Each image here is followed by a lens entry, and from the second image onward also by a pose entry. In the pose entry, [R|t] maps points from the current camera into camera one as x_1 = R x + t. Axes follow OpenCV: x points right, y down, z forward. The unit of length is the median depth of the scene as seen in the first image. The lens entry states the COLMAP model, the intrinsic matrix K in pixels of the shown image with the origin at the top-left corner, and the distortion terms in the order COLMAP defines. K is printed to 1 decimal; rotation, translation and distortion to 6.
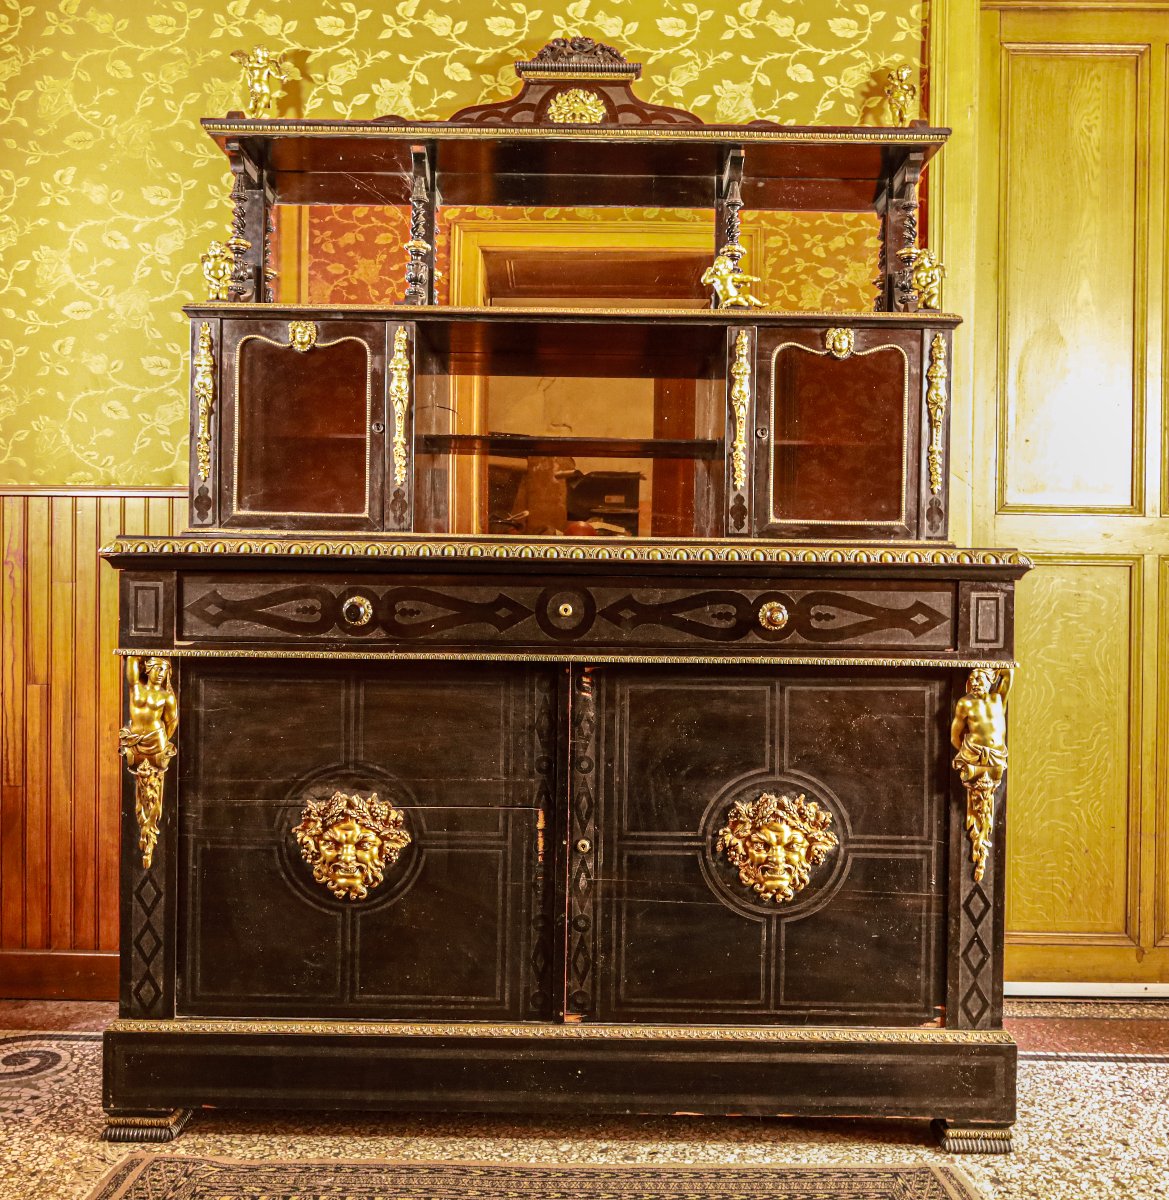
lens RADIAL K [[1249.1, 0, 577.8], [0, 1249.1, 593.4], [0, 0, 1]] dist [0.017143, 0.000000]
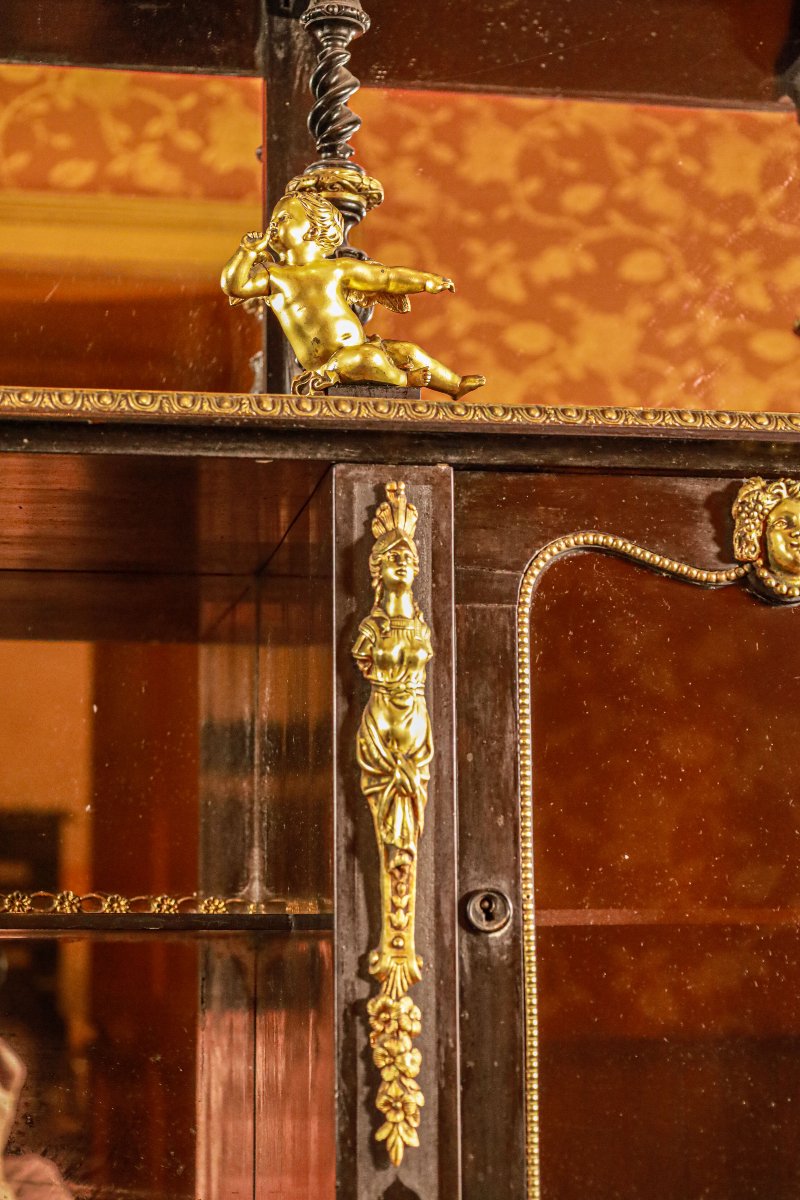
lens RADIAL K [[2488.0, 0, 399.0], [0, 2488.0, 599.5], [0, 0, 1]] dist [-0.086378, 0.000000]
pose [[0.984505, 0.003434, 0.175322, 0.049220], [0.024385, 0.987413, -0.156271, -0.114168], [-0.173652, 0.158125, 0.972030, 0.542496]]
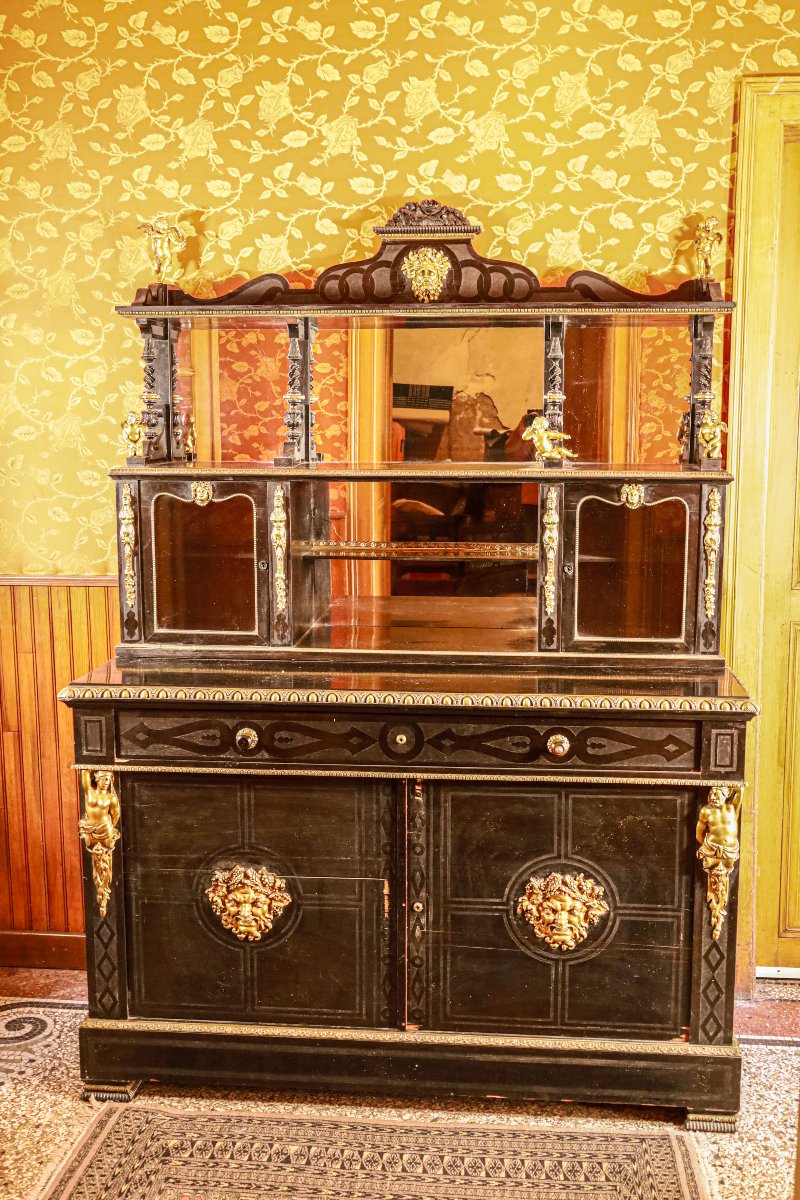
lens RADIAL K [[1304.9, 0, 402.9], [0, 1304.9, 612.8], [0, 0, 1]] dist [0.032746, 0.000000]
pose [[0.995590, -0.000703, -0.093810, 0.105659], [0.014601, 0.988948, 0.147545, -0.279938], [0.092670, -0.148264, 0.984596, -0.298791]]
